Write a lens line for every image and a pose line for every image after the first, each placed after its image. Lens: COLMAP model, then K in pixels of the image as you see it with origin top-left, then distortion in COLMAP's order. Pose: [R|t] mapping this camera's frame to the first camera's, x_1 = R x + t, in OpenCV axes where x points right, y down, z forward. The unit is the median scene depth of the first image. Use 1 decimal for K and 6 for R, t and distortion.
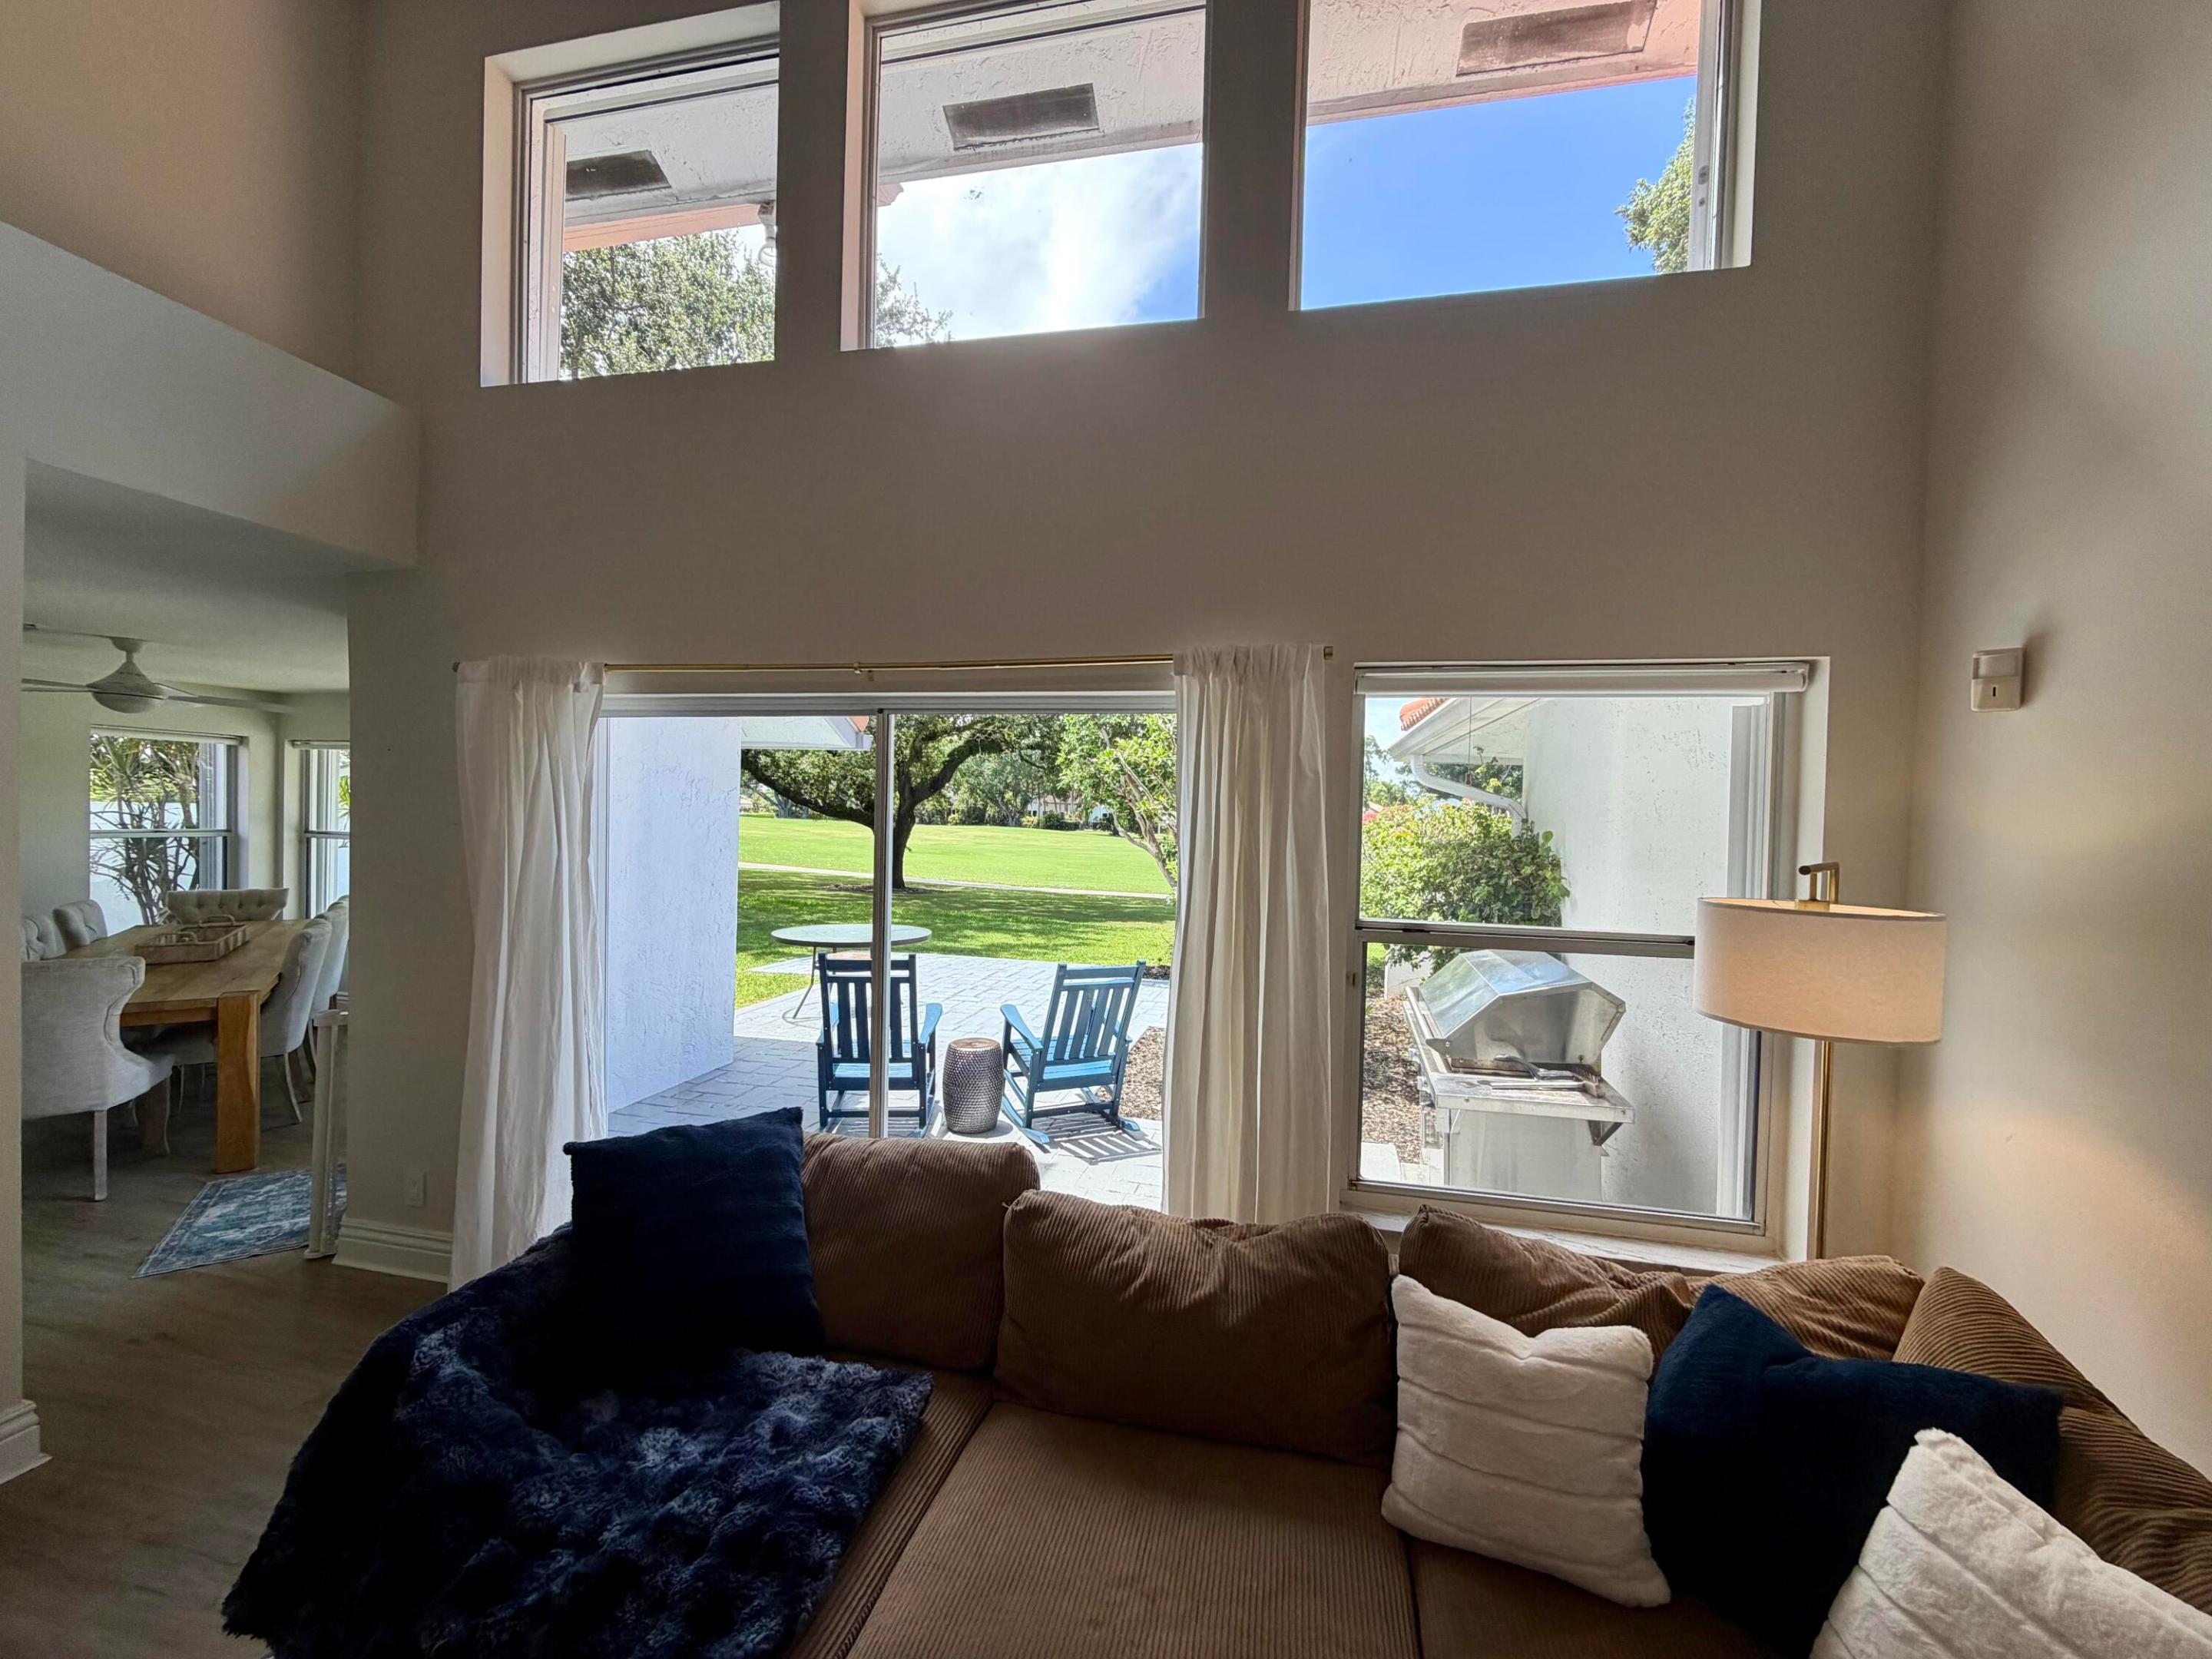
lens RADIAL K [[885.2, 0, 1109.5], [0, 885.2, 833.0], [0, 0, 1]] dist [0.000914, 0.000267]
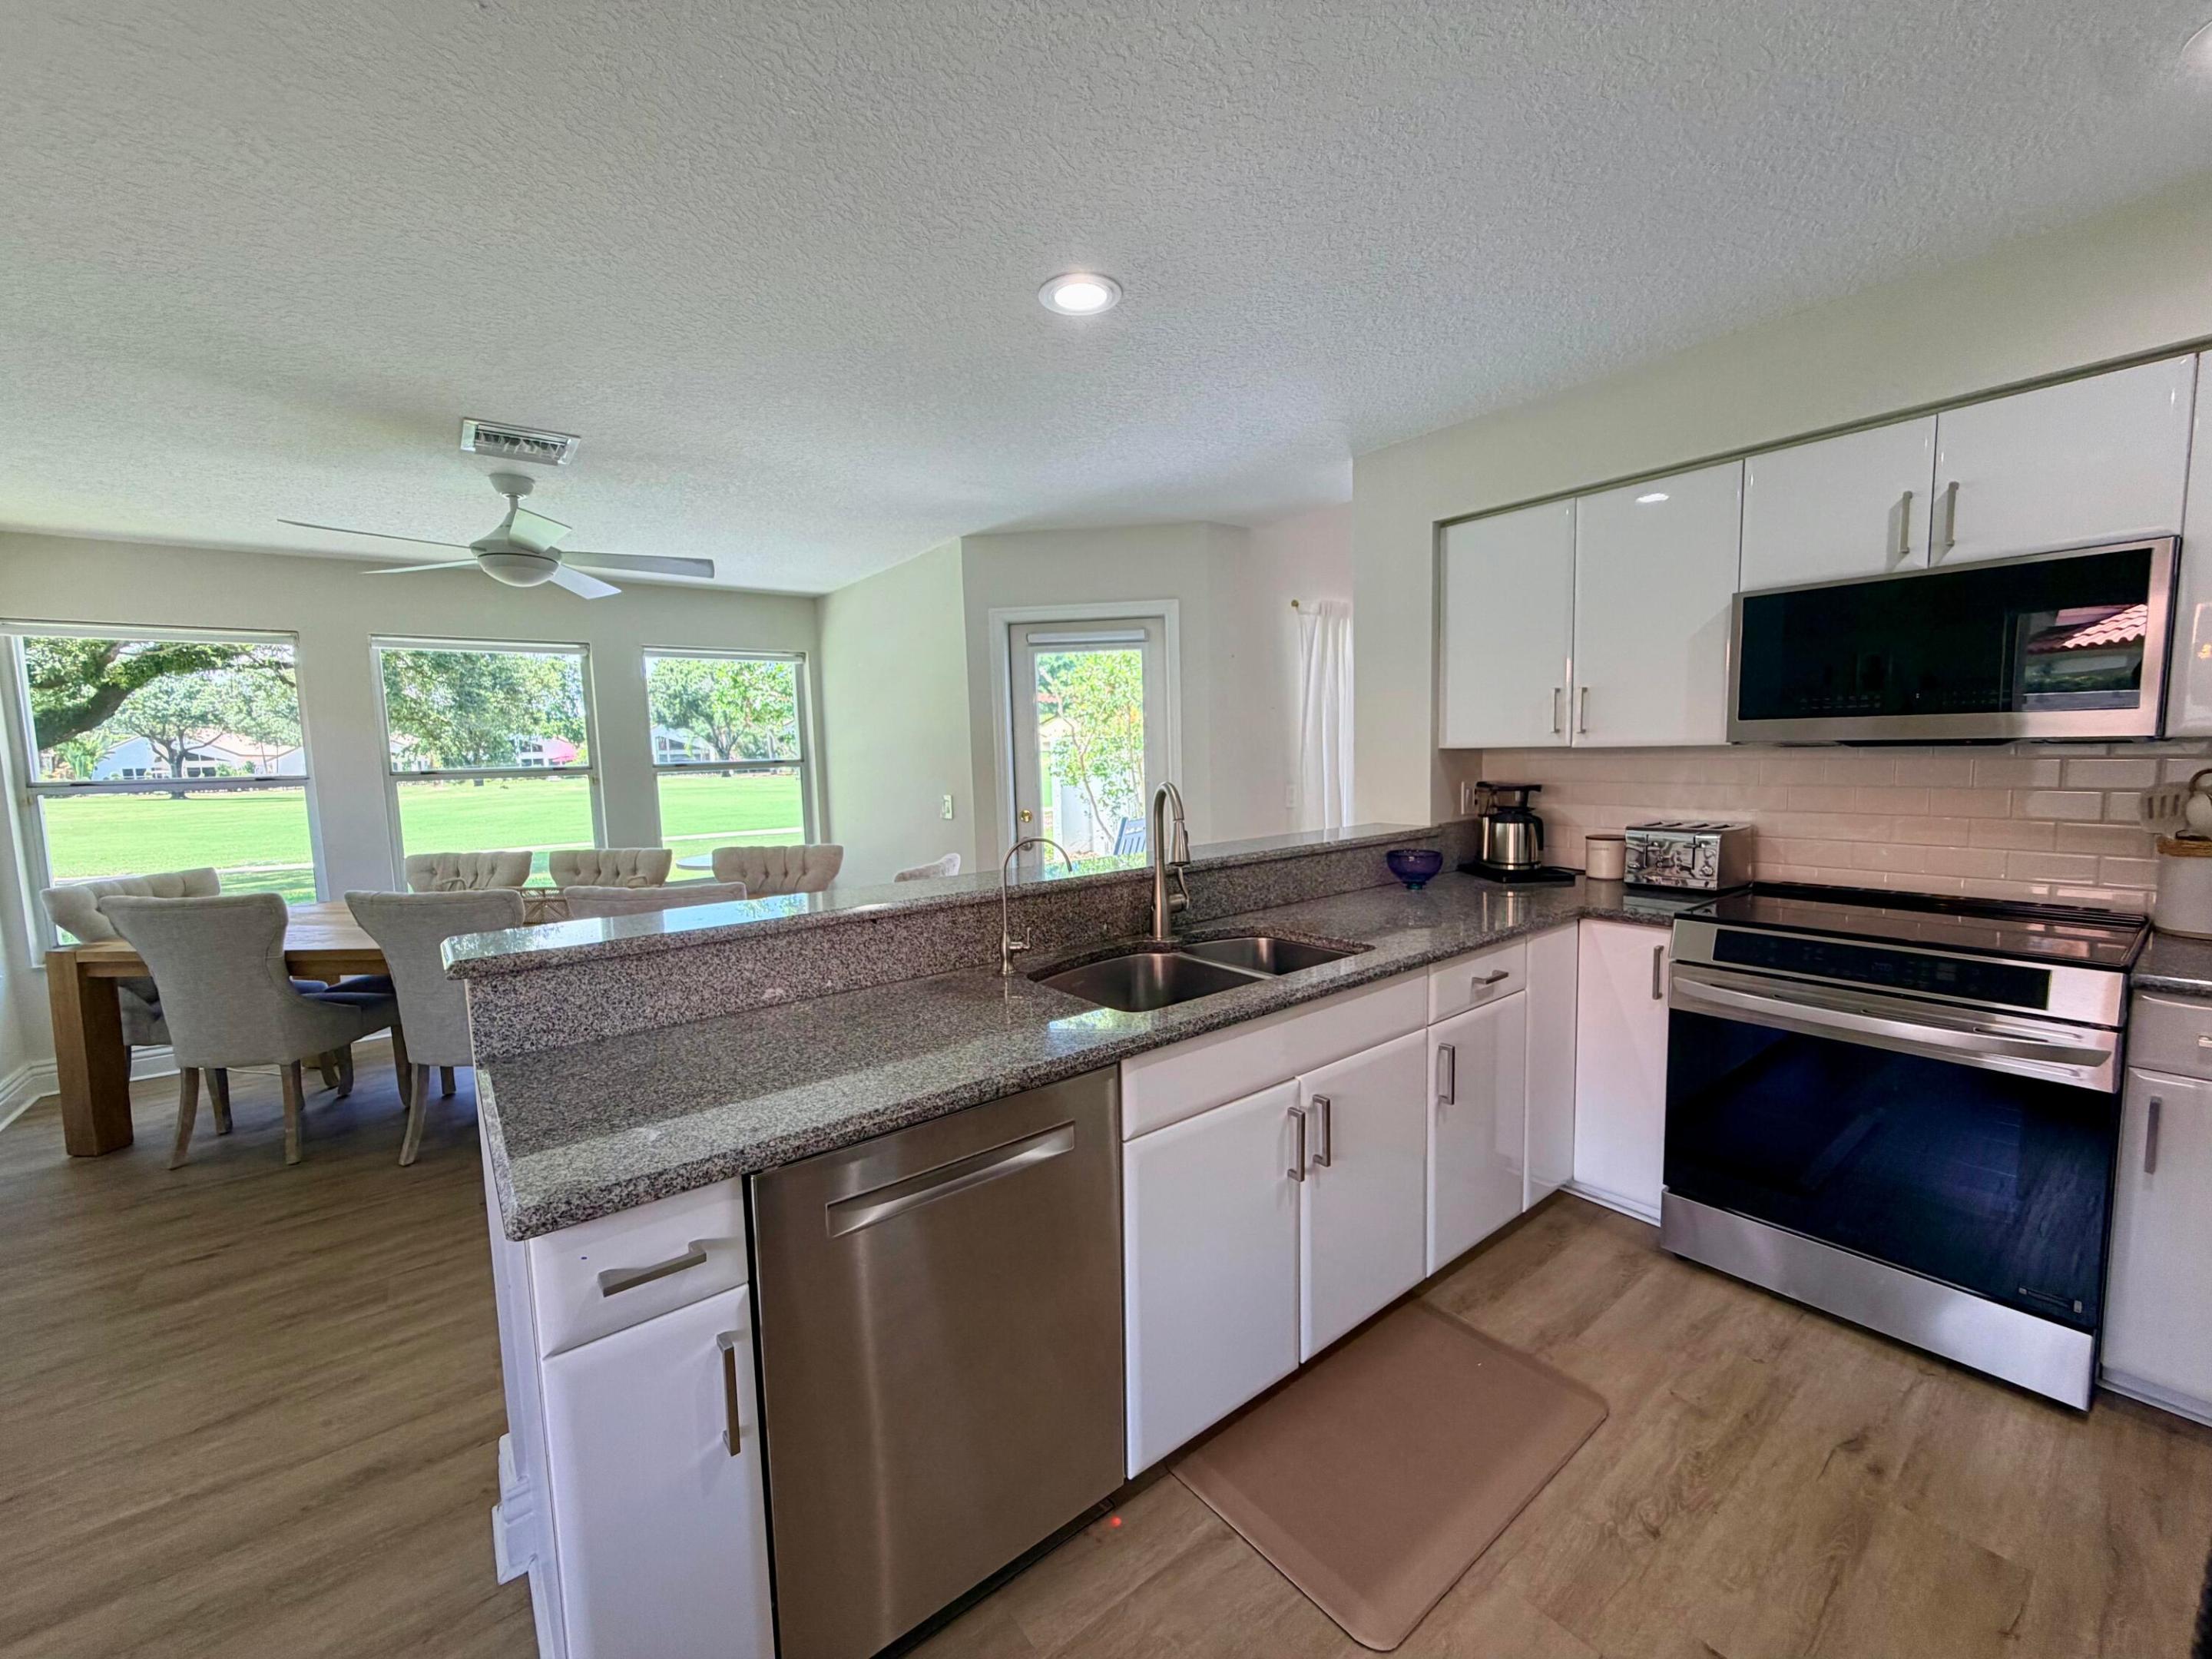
lens RADIAL K [[885.2, 0, 1104.7], [0, 885.2, 827.4], [0, 0, 1]] dist [0.000914, 0.000267]
pose [[0.631015, -0.115187, 0.767171, -0.916443], [0.061101, 0.993223, 0.098870, 0.011508], [-0.773360, -0.015513, 0.633777, 0.118976]]
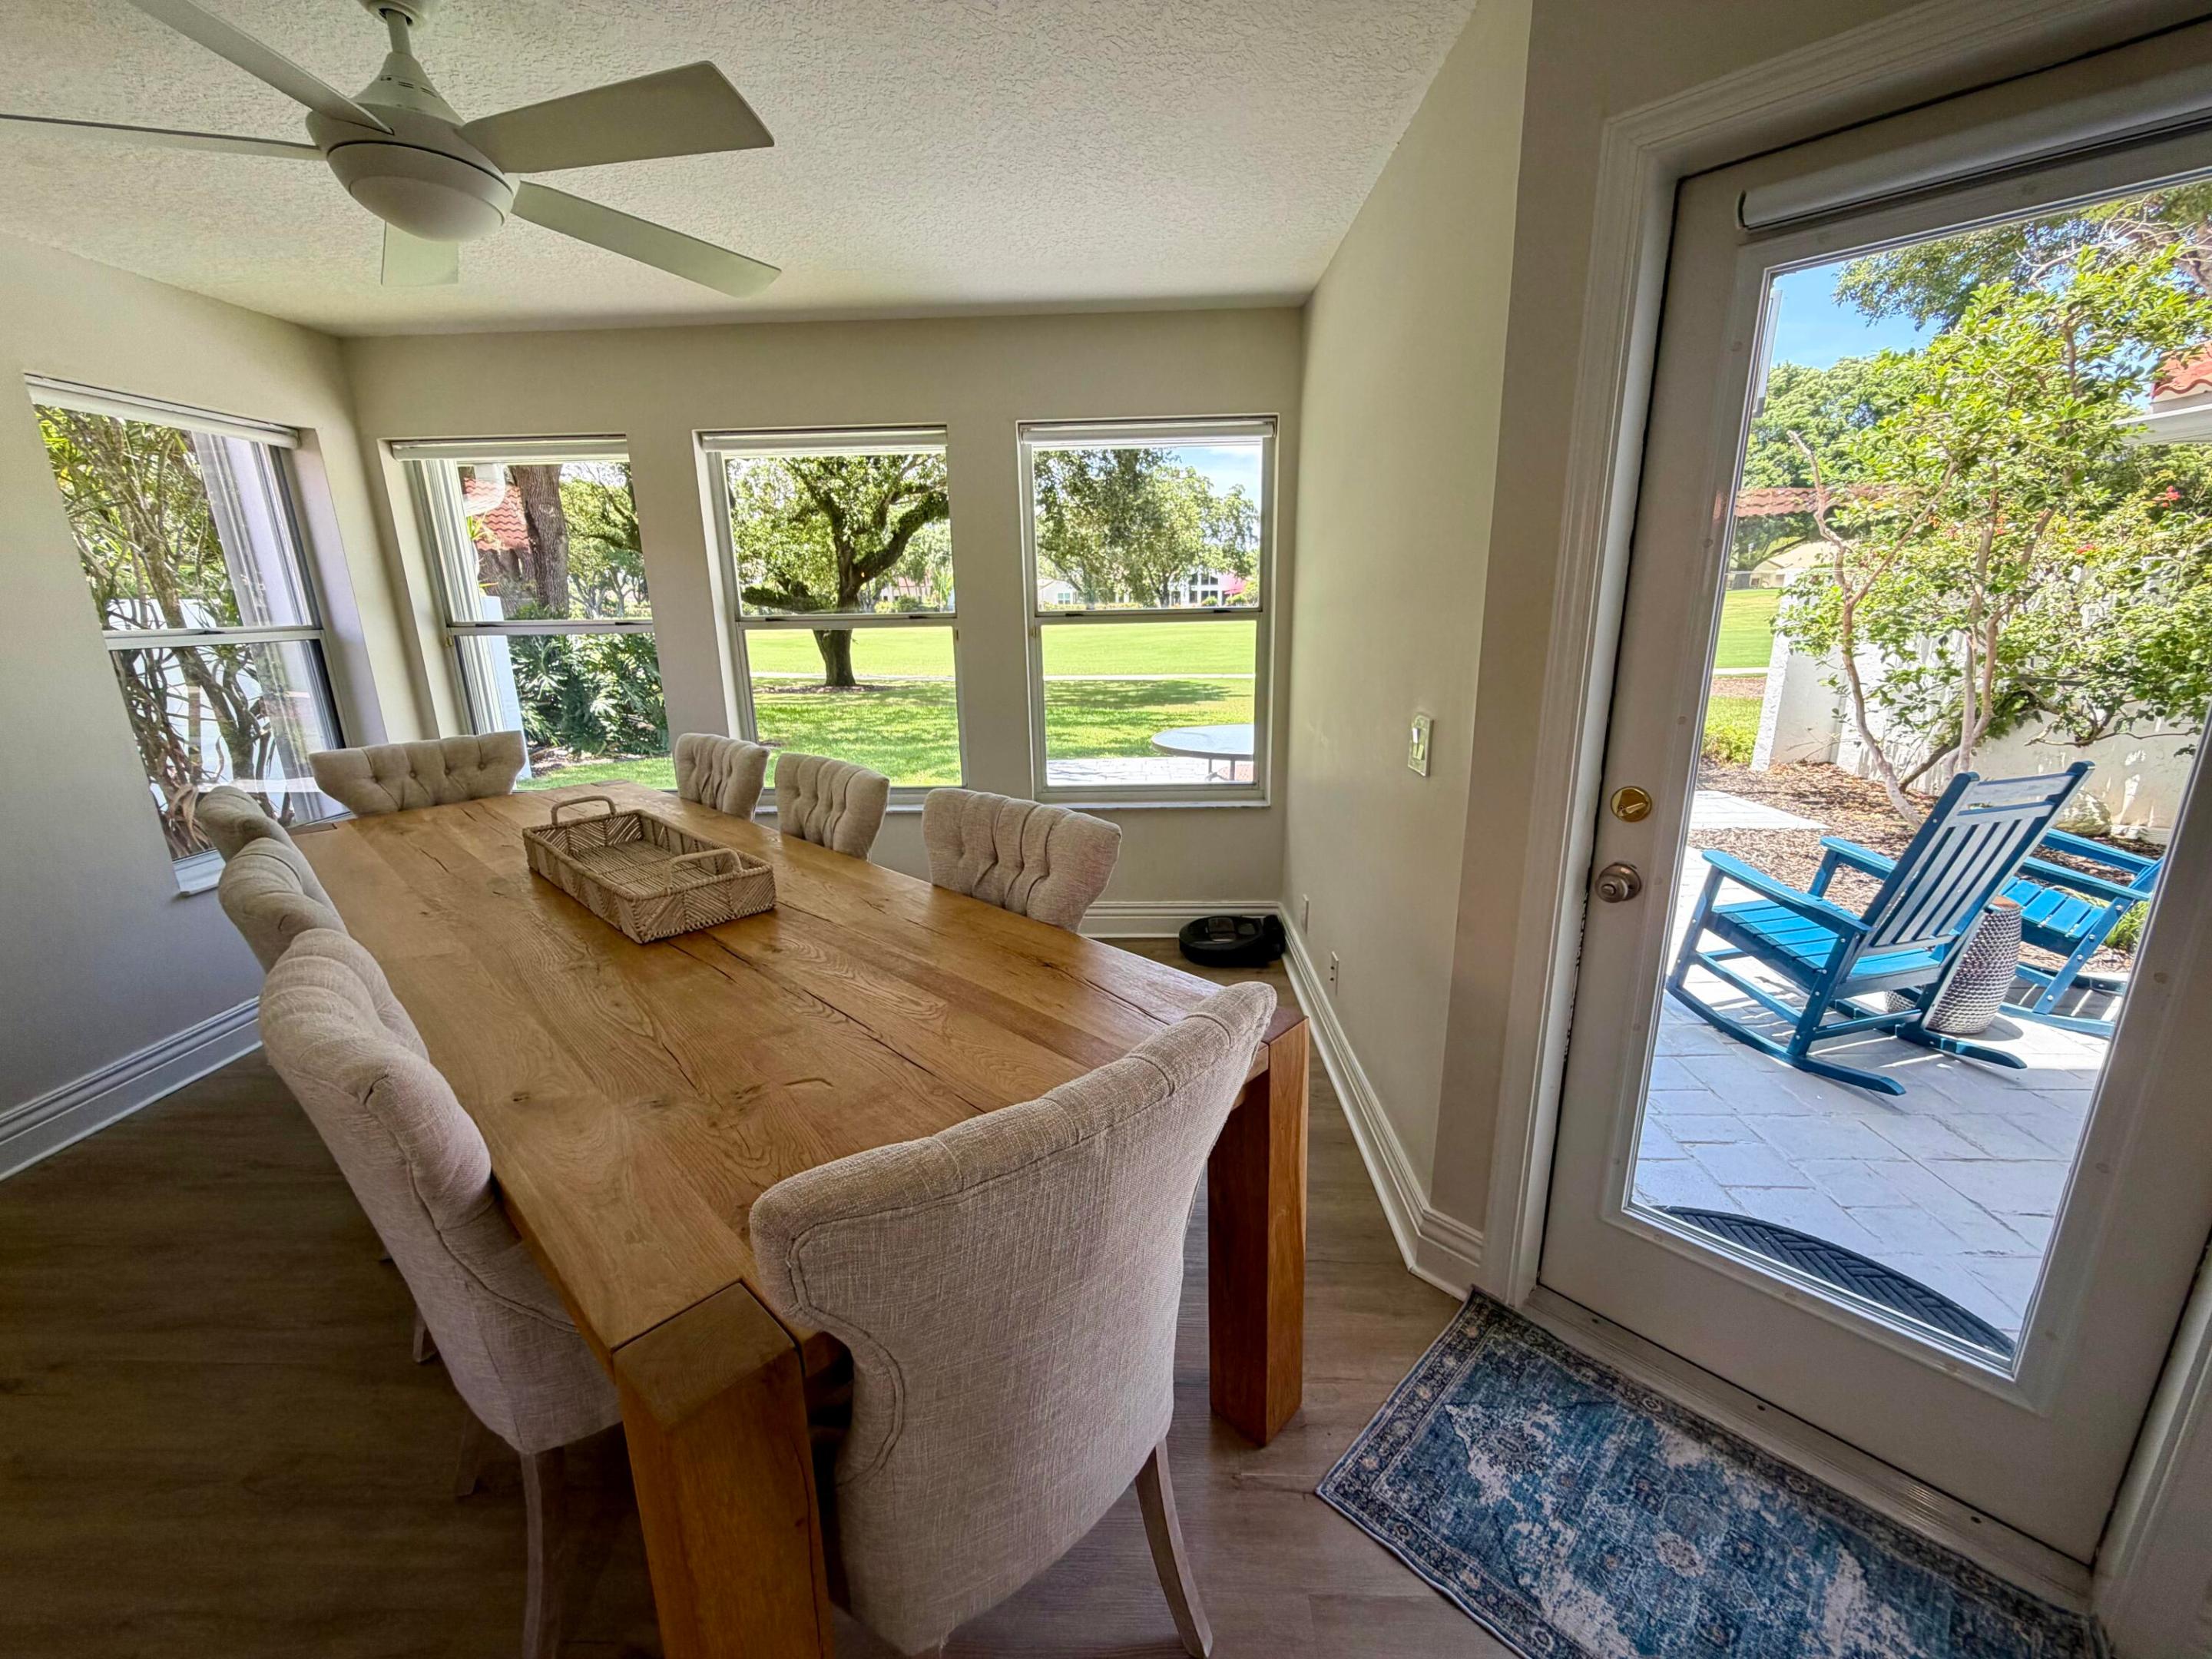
lens RADIAL K [[885.2, 0, 1104.1], [0, 885.2, 827.1], [0, 0, 1]] dist [0.000914, 0.000267]
pose [[0.981803, -0.090238, 0.167093, -0.620650], [0.048789, 0.970213, 0.237288, 0.010106], [-0.183529, -0.224818, 0.956961, 0.386346]]
